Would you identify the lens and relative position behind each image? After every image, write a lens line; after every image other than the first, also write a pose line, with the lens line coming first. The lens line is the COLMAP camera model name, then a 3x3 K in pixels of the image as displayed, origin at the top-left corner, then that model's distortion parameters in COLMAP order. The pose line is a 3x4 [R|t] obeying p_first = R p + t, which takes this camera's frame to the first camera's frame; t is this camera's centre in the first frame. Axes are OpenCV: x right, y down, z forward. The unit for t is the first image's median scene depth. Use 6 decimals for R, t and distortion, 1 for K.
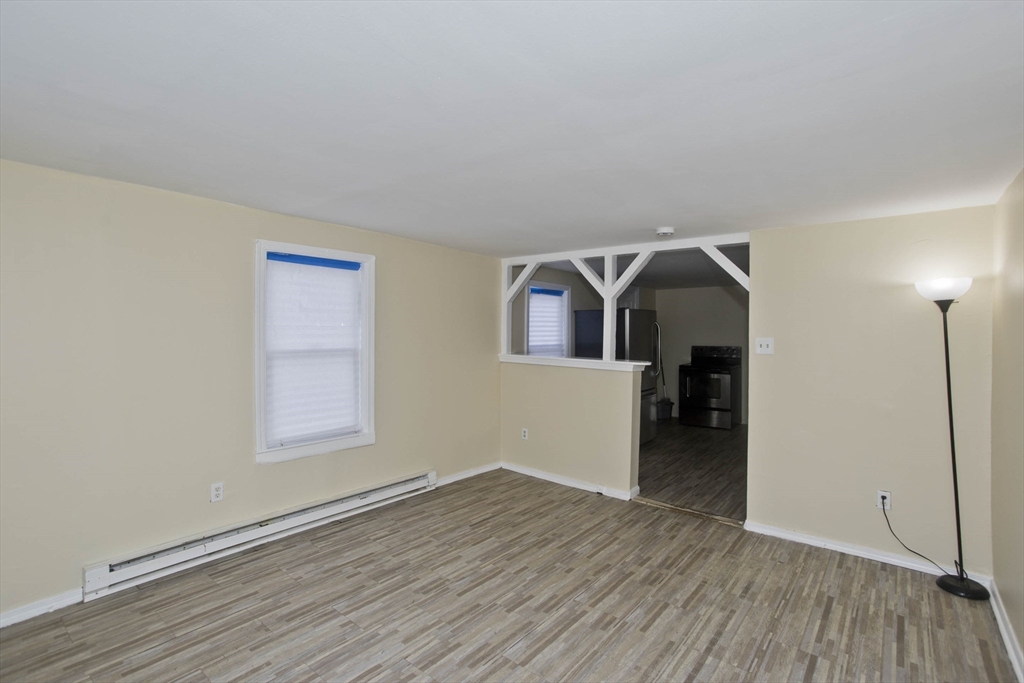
lens RADIAL K [[490.7, 0, 515.7], [0, 490.7, 337.1], [0, 0, 1]] dist [-0.030200, 0.019036]
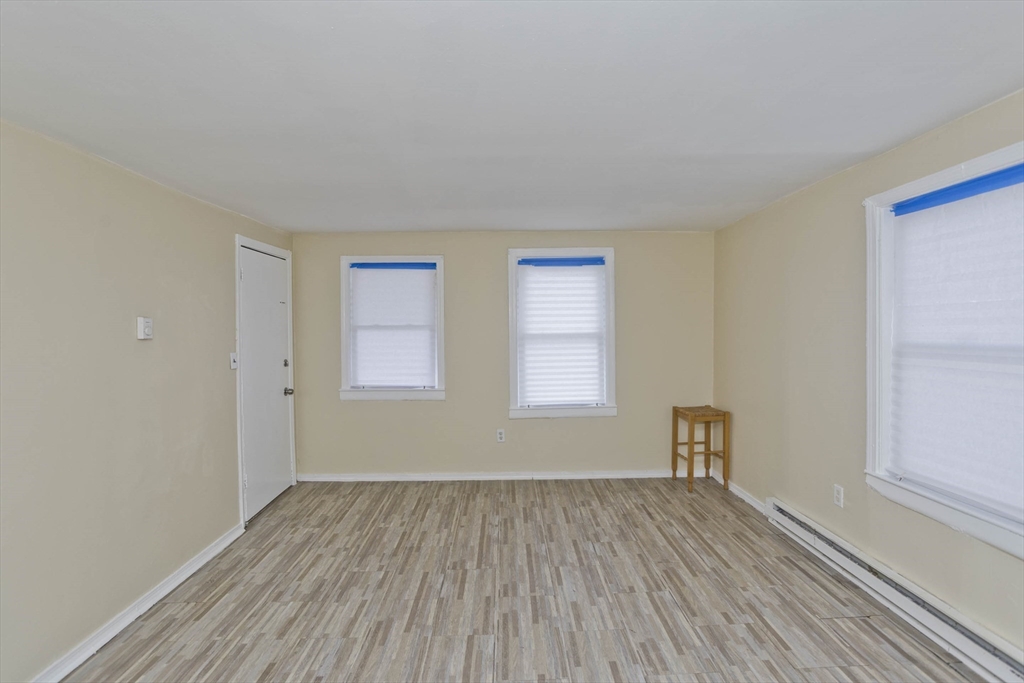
lens RADIAL K [[490.7, 0, 512.9], [0, 490.7, 333.1], [0, 0, 1]] dist [-0.030200, 0.019036]
pose [[-0.769209, 0.008886, -0.638935, 0.463597], [-0.000728, 0.999890, 0.014782, 0.003995], [0.638997, 0.011836, -0.769118, 1.417590]]
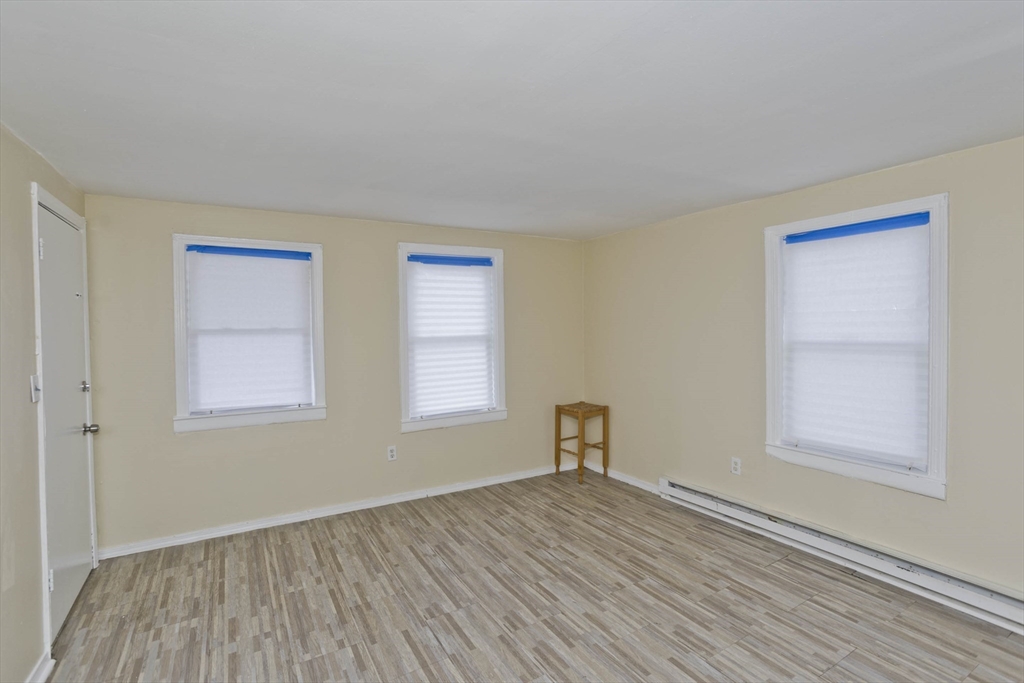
lens RADIAL K [[490.7, 0, 513.5], [0, 490.7, 331.6], [0, 0, 1]] dist [-0.030200, 0.019036]
pose [[-0.350182, 0.009398, -0.936635, 0.663492], [0.001976, 0.999955, 0.009295, -0.000444], [0.936680, 0.001404, -0.350185, 0.992980]]
